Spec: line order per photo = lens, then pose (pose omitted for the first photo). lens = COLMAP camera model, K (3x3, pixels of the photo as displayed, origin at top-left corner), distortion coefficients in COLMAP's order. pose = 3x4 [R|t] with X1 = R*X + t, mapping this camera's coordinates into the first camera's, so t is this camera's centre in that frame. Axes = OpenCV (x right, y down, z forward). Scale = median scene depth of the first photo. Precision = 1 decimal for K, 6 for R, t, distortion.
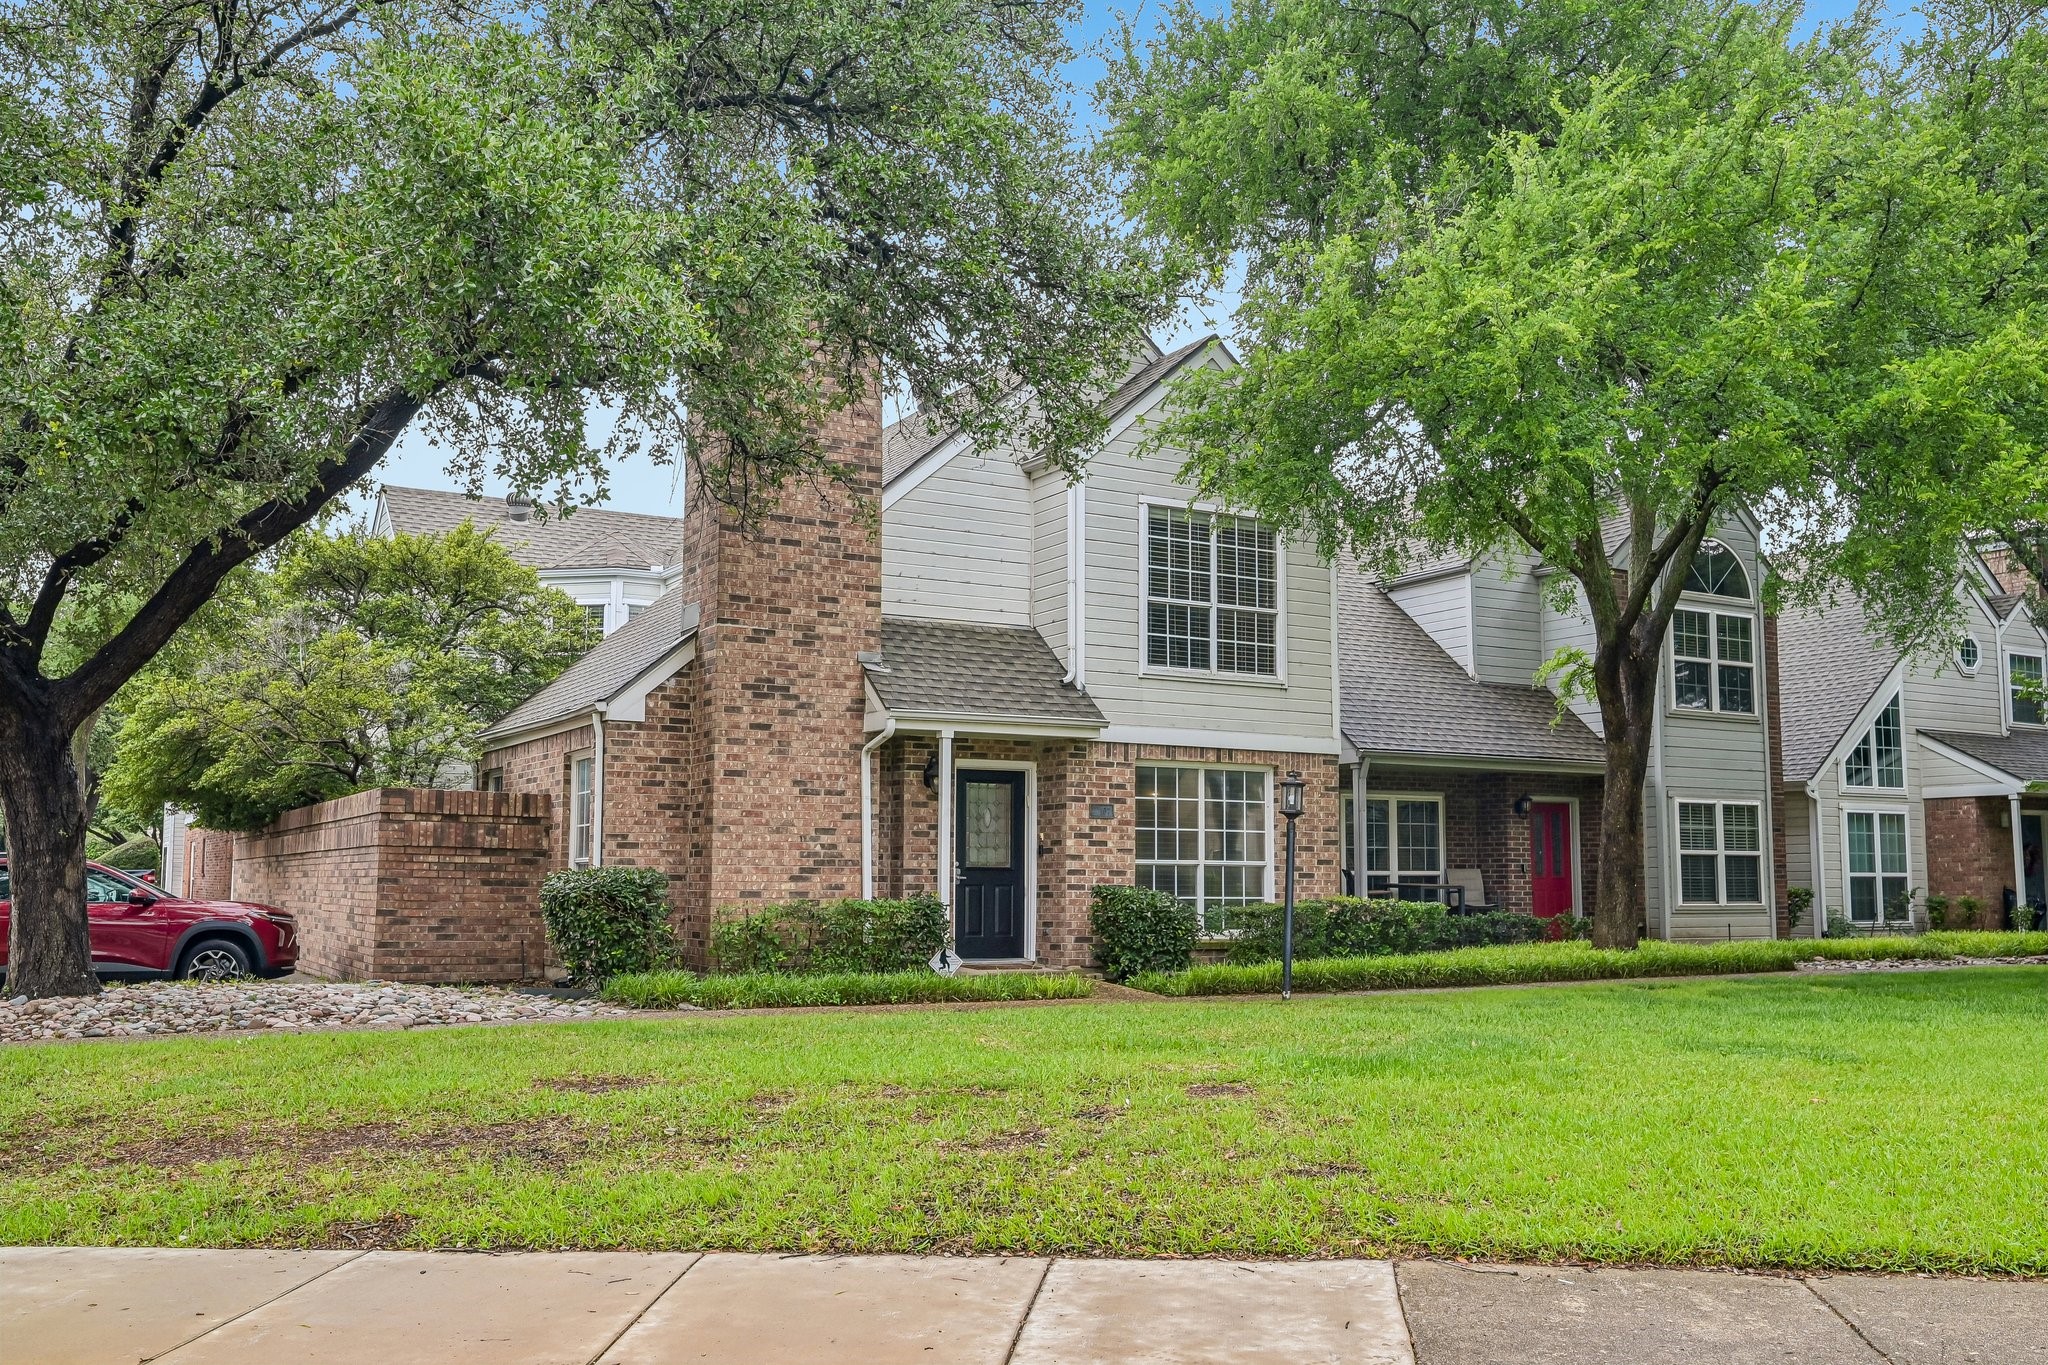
lens RADIAL K [[1770.1, 0, 1024.7], [0, 1770.1, 681.8], [0, 0, 1]] dist [-0.000481, -0.001948]
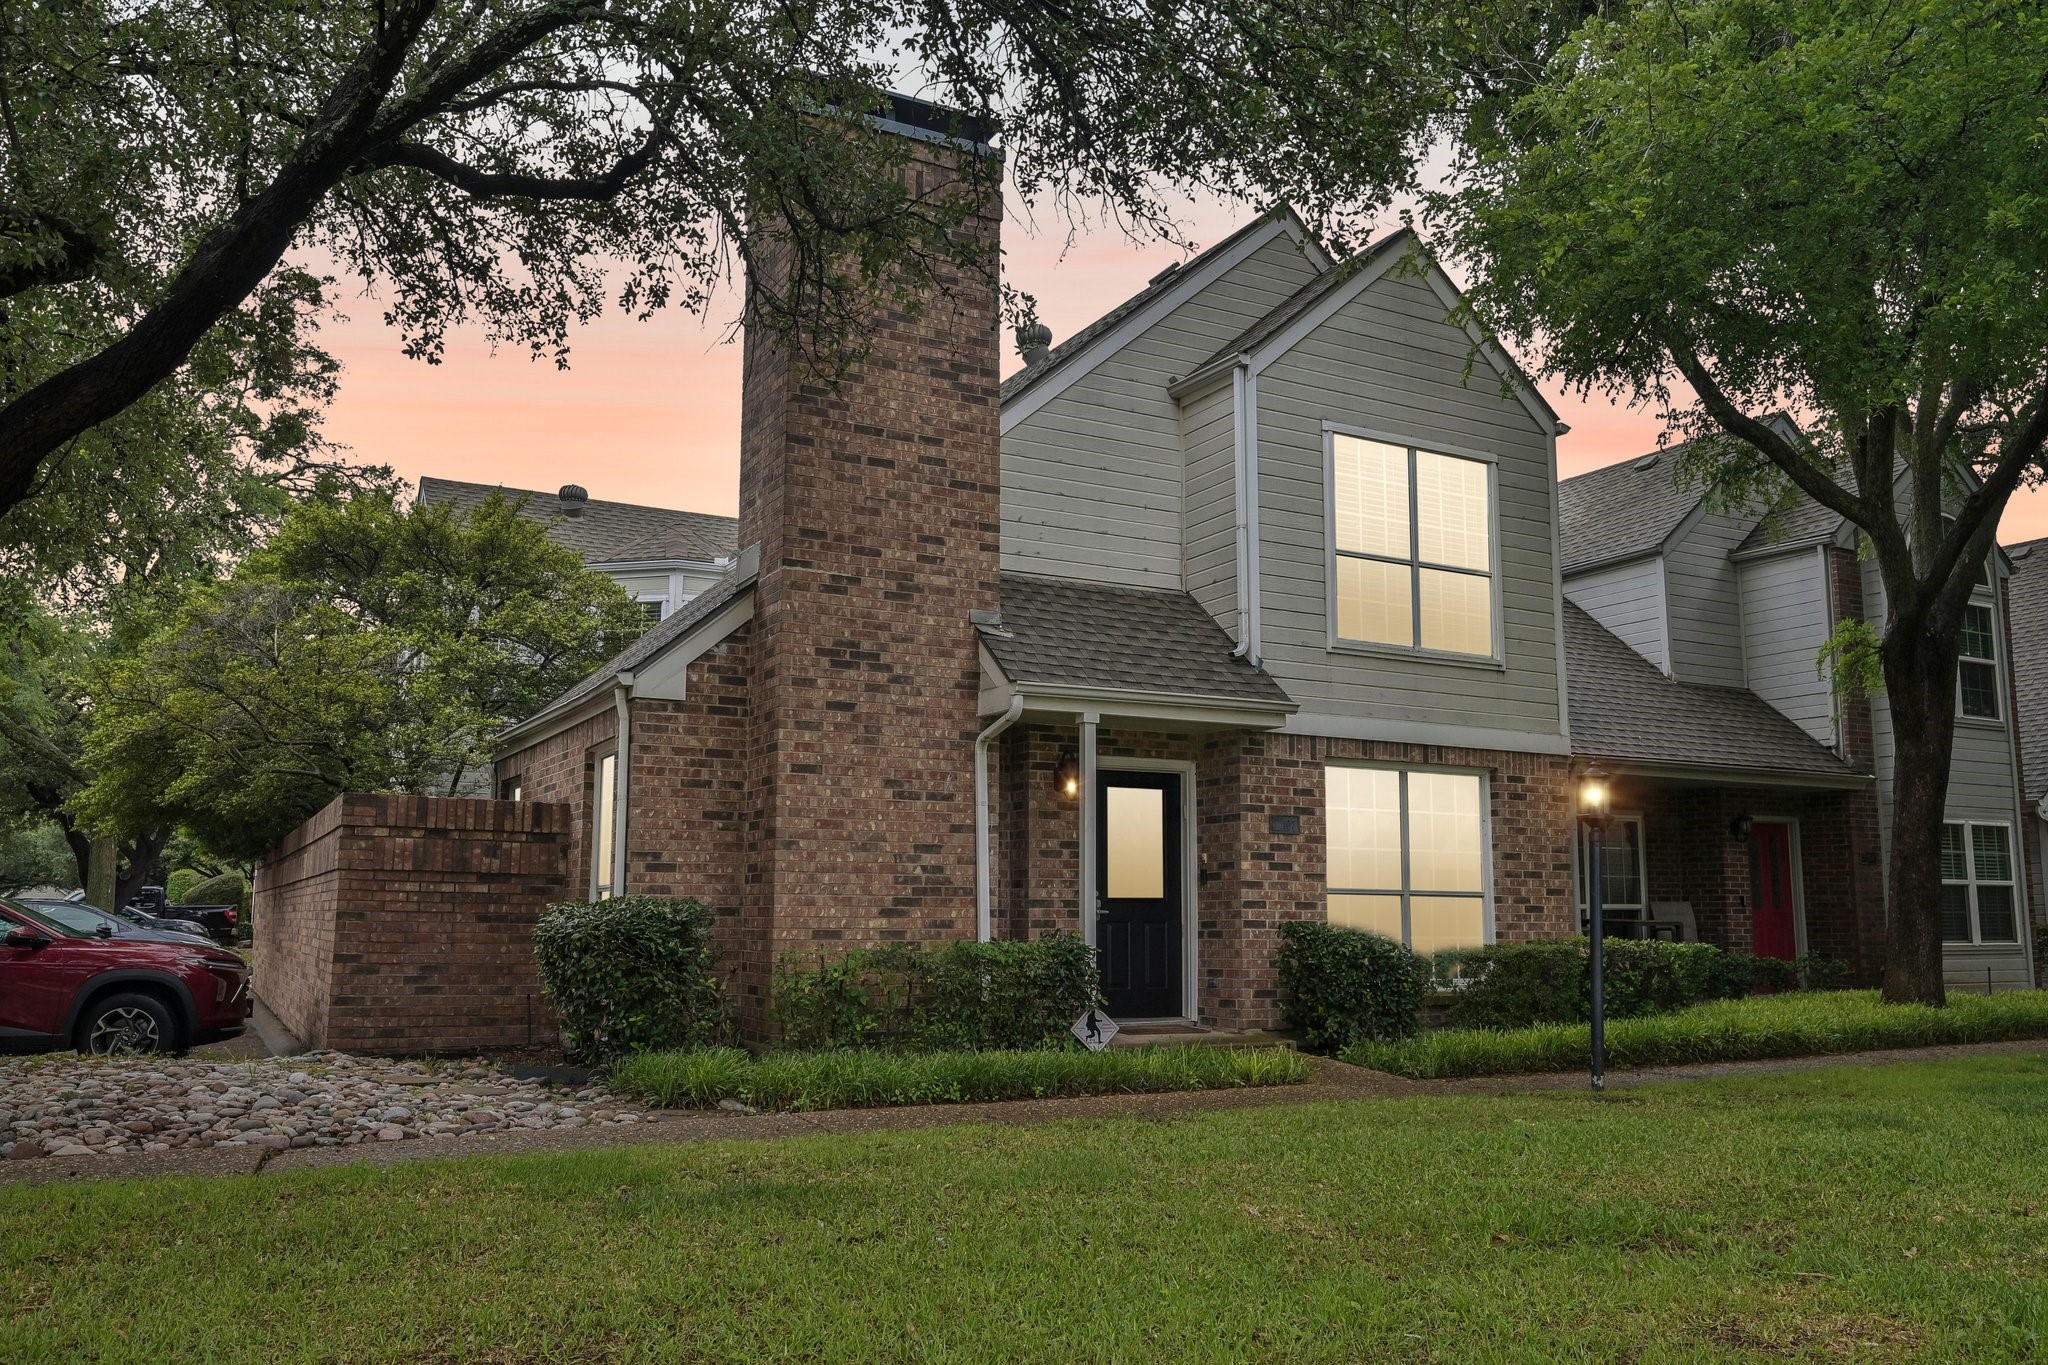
lens RADIAL K [[1557.7, 0, 1022.6], [0, 1557.7, 686.7], [0, 0, 1]] dist [0.002696, -0.001109]
pose [[0.999582, -0.004228, -0.028588, -0.051611], [0.003251, 0.999412, -0.034136, 0.037364], [0.028715, 0.034029, 0.999008, 0.332097]]
